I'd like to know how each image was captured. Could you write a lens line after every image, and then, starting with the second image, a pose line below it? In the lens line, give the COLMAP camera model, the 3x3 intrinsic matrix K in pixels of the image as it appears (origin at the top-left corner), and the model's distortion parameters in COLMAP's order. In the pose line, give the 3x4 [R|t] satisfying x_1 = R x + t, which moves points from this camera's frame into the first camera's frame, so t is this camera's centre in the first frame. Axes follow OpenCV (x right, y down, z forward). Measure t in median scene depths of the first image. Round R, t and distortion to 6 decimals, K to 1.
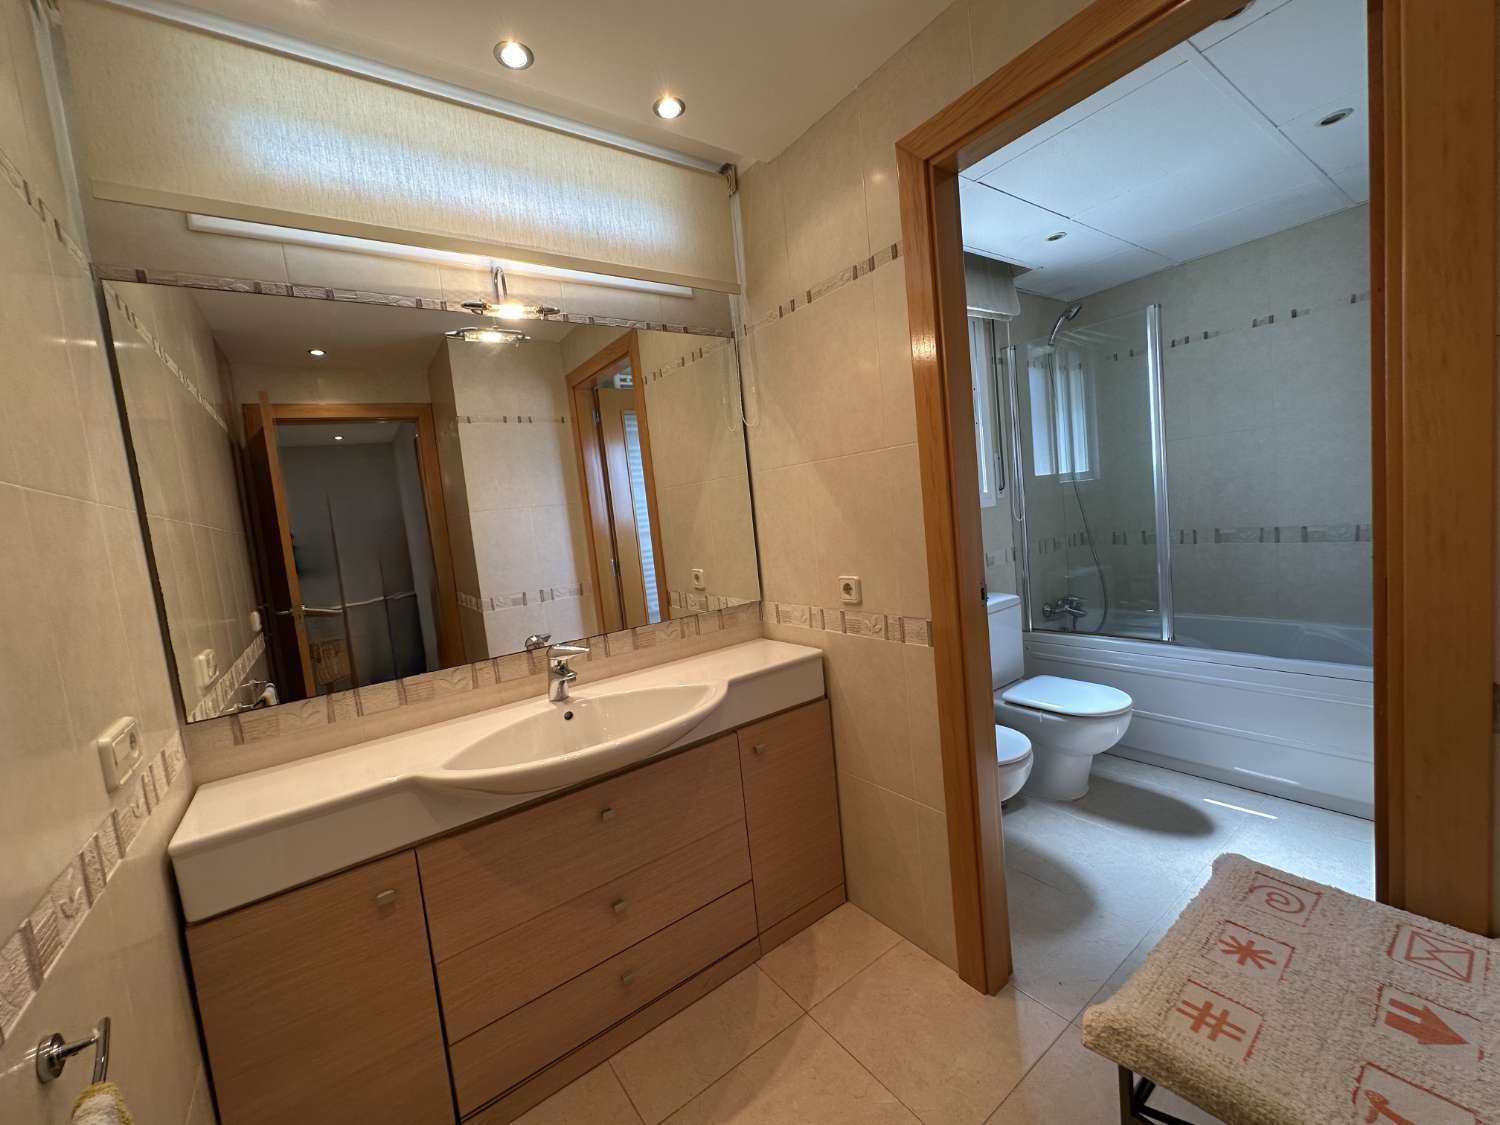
lens RADIAL K [[599.6, 0, 751.7], [0, 599.6, 562.3], [0, 0, 1]] dist [-0.002699, -0.000676]
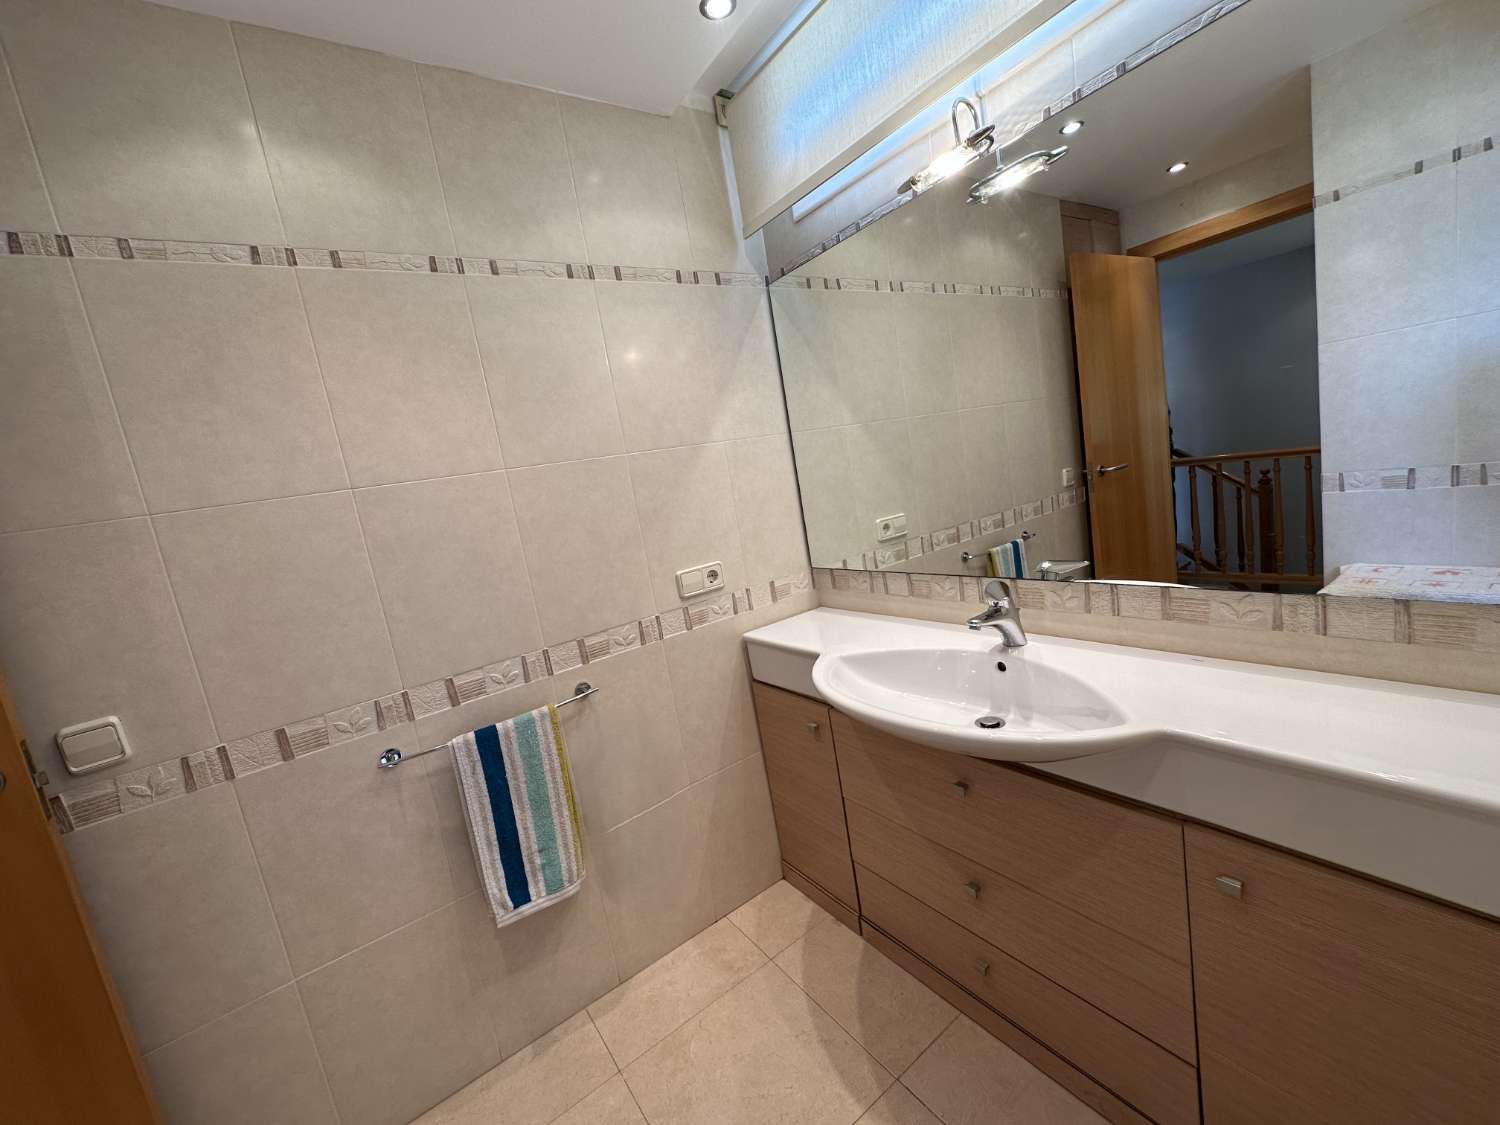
lens RADIAL K [[599.6, 0, 751.7], [0, 599.6, 562.3], [0, 0, 1]] dist [-0.002699, -0.000676]
pose [[0.008690, 0.249282, -0.968392, 0.469526], [0.074143, 0.965602, 0.249229, -0.120261], [0.997210, -0.073966, -0.010091, 0.678140]]
